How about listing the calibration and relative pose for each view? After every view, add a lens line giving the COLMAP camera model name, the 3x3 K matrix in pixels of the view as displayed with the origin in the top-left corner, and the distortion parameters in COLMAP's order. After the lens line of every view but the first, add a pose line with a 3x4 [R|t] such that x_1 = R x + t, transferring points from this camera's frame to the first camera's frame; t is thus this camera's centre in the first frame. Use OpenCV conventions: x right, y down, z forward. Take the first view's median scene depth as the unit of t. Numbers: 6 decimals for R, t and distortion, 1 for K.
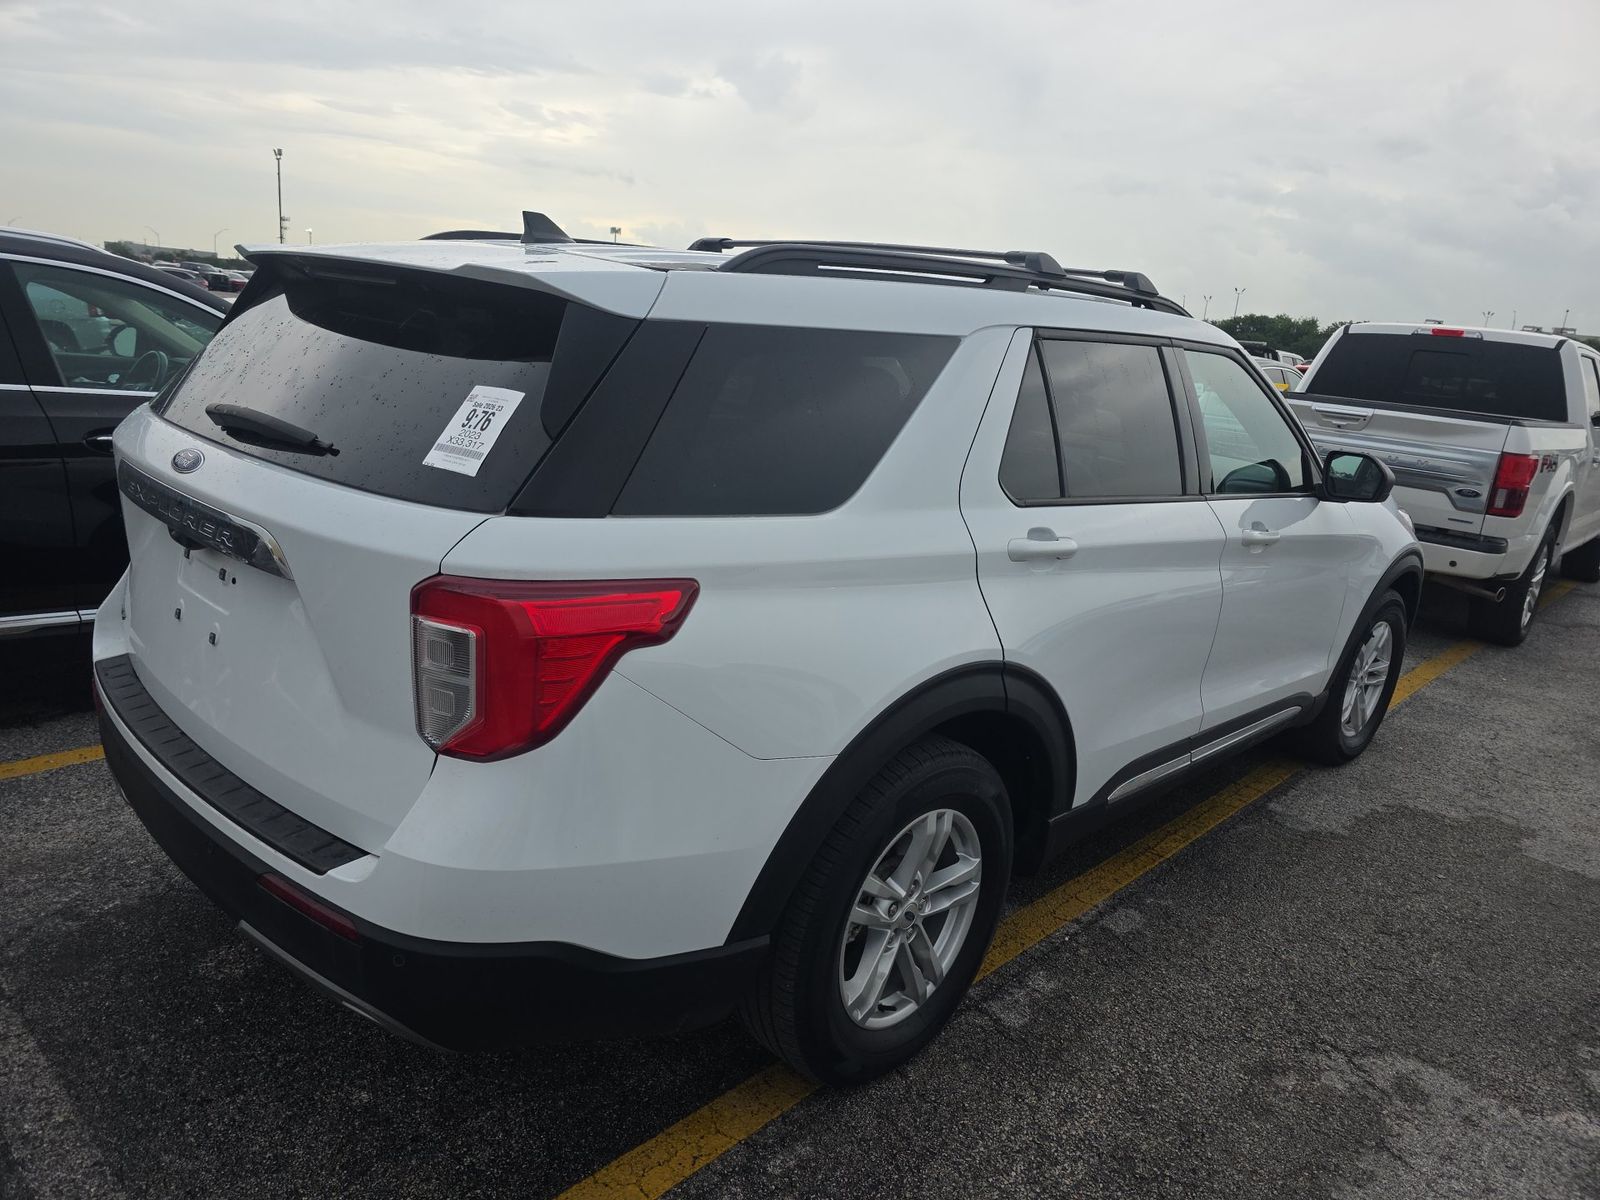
lens RADIAL K [[1054.2, 0, 799.0], [0, 1054.2, 628.9], [0, 0, 1]] dist [0.001887, 0.000783]
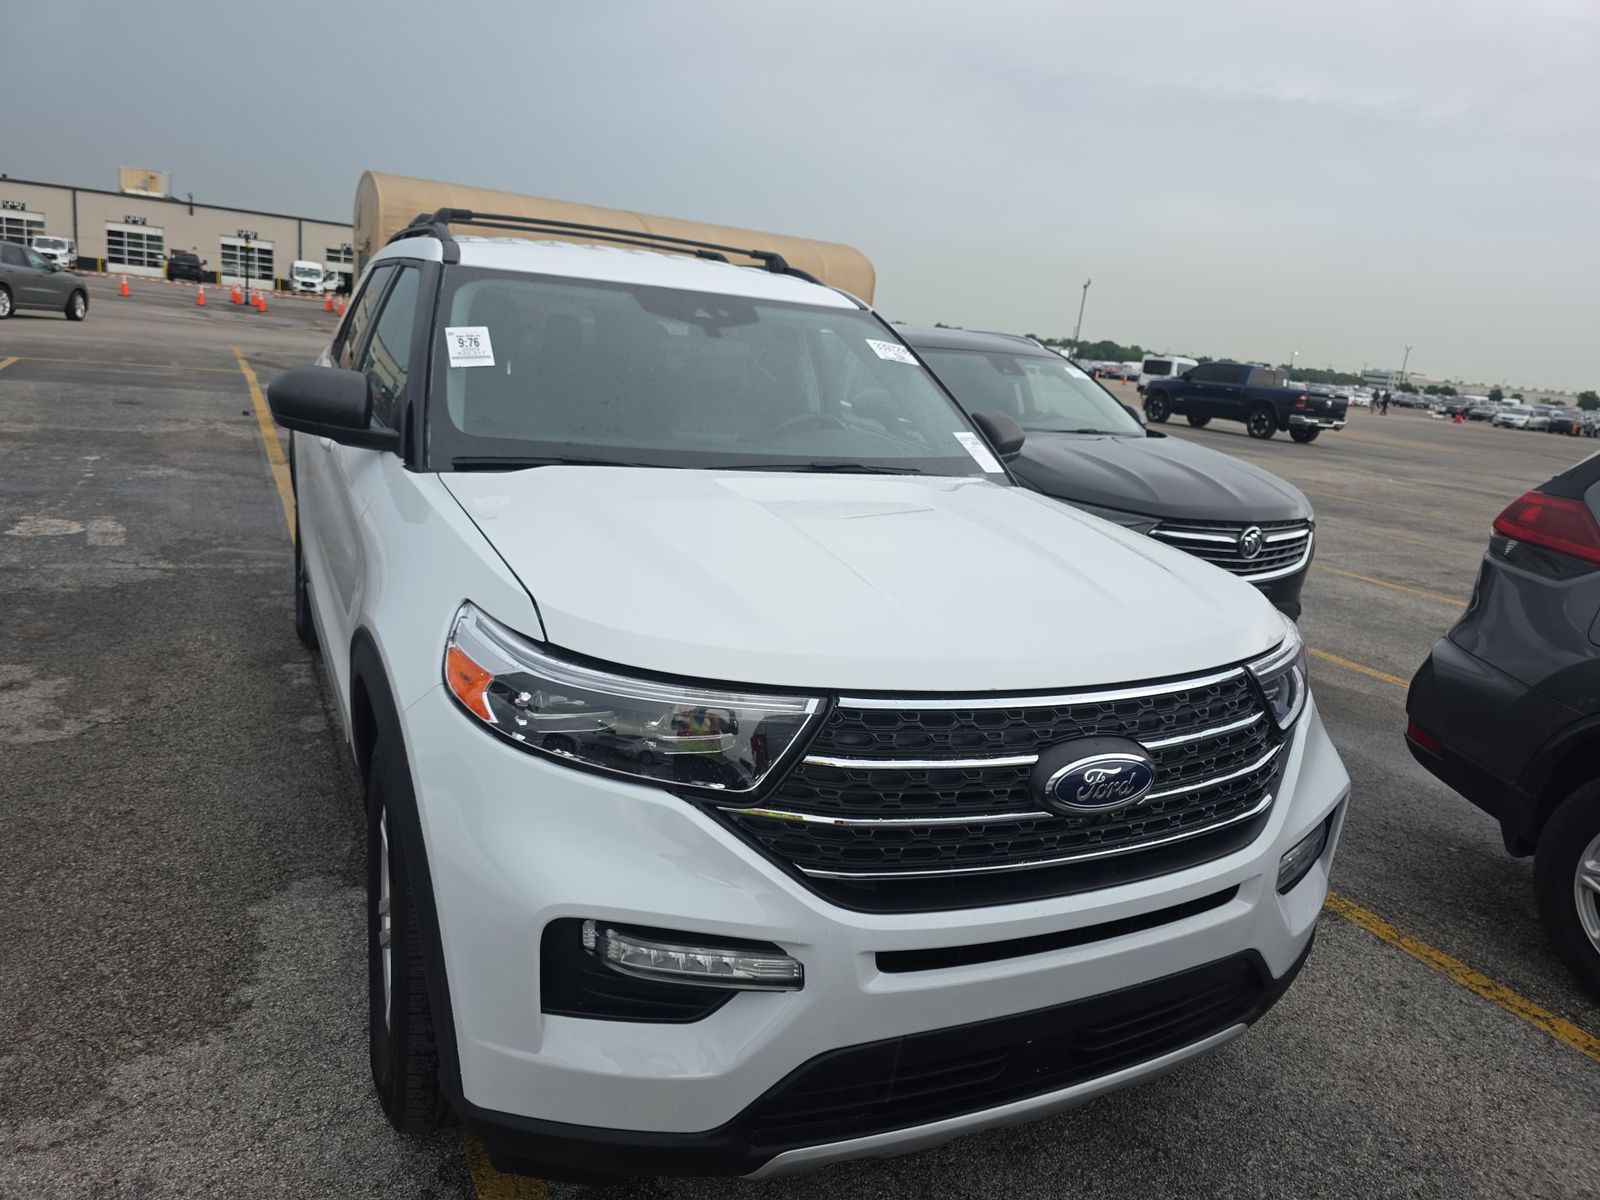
lens RADIAL K [[1074.0, 0, 800.0], [0, 1074.0, 600.0], [0, 0, 1]] dist [0.000775, -0.000259]
pose [[-0.302531, 0.123636, -0.945087, 1.390150], [-0.385109, 0.891156, 0.239857, -0.397387], [0.871875, 0.436525, -0.221989, 1.820920]]
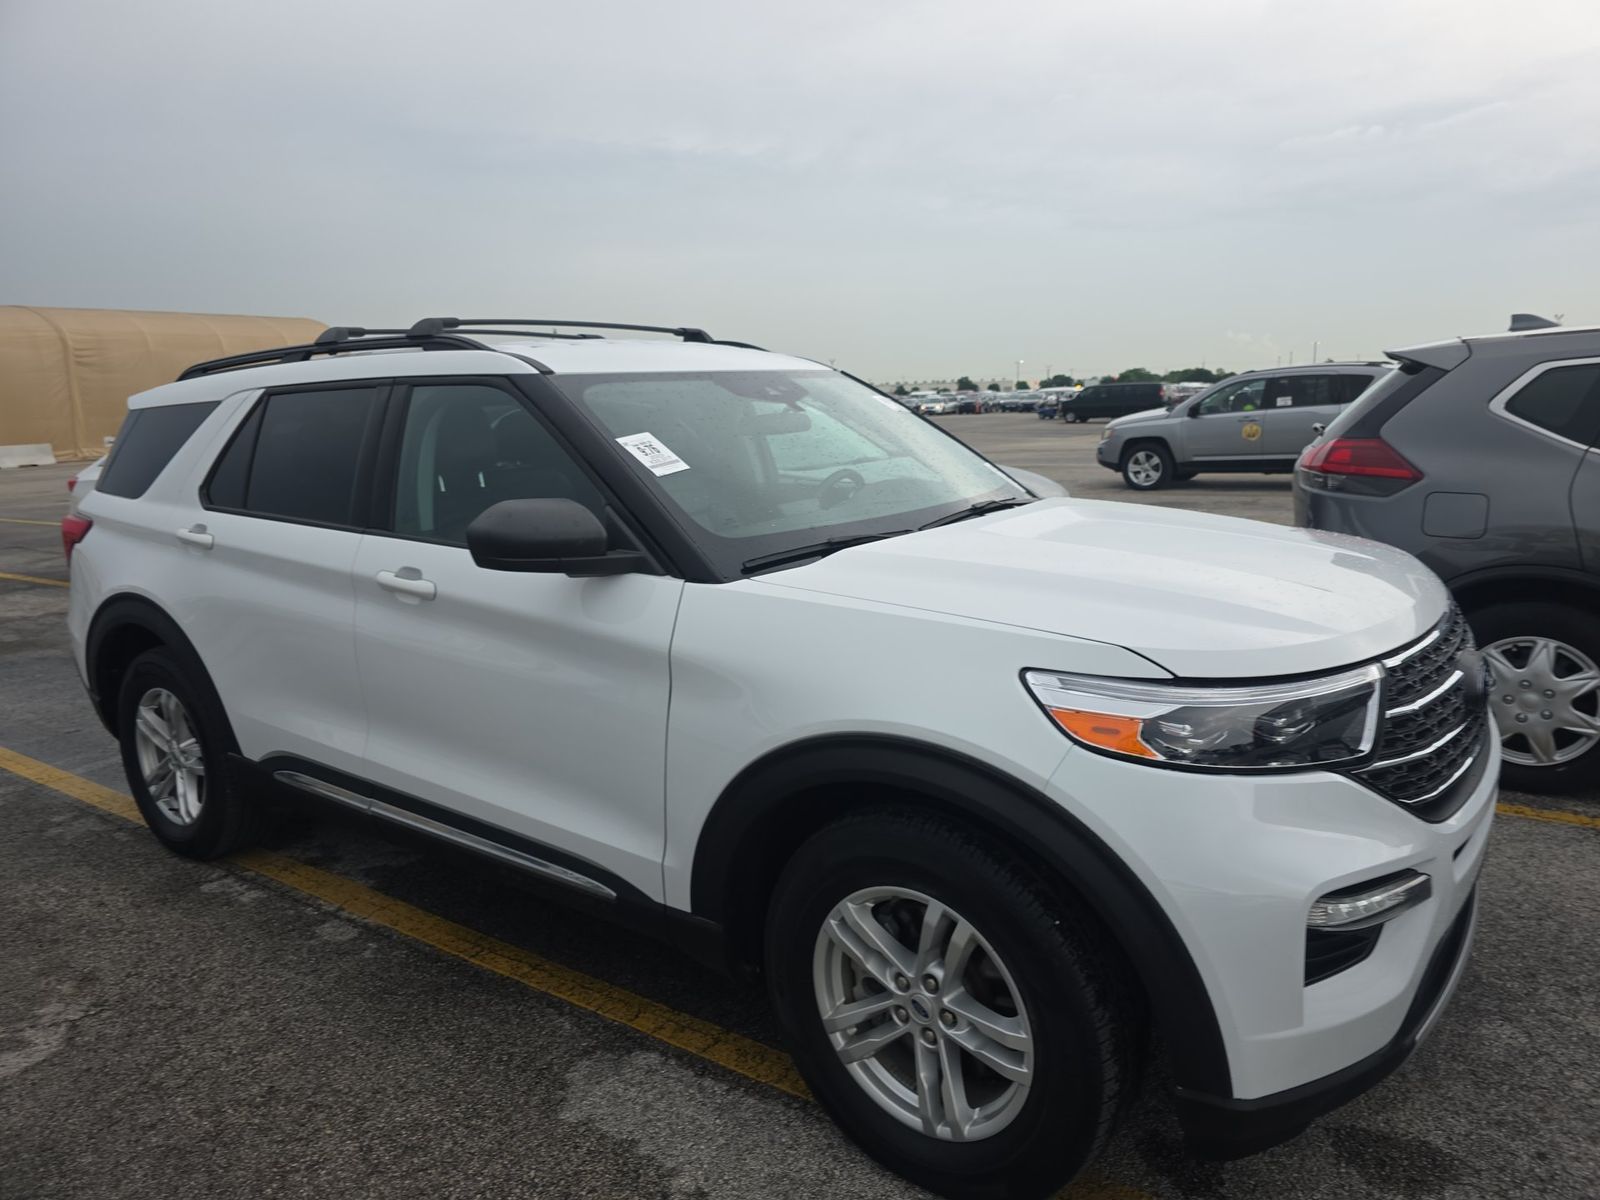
lens RADIAL K [[1077.4, 0, 800.0], [0, 1077.4, 600.0], [0, 0, 1]] dist [0.004642, -0.002820]
pose [[0.166130, 0.096288, -0.981392, 1.484679], [-0.232921, 0.970892, 0.055829, -0.218616], [0.958201, 0.219312, 0.183722, 1.245504]]
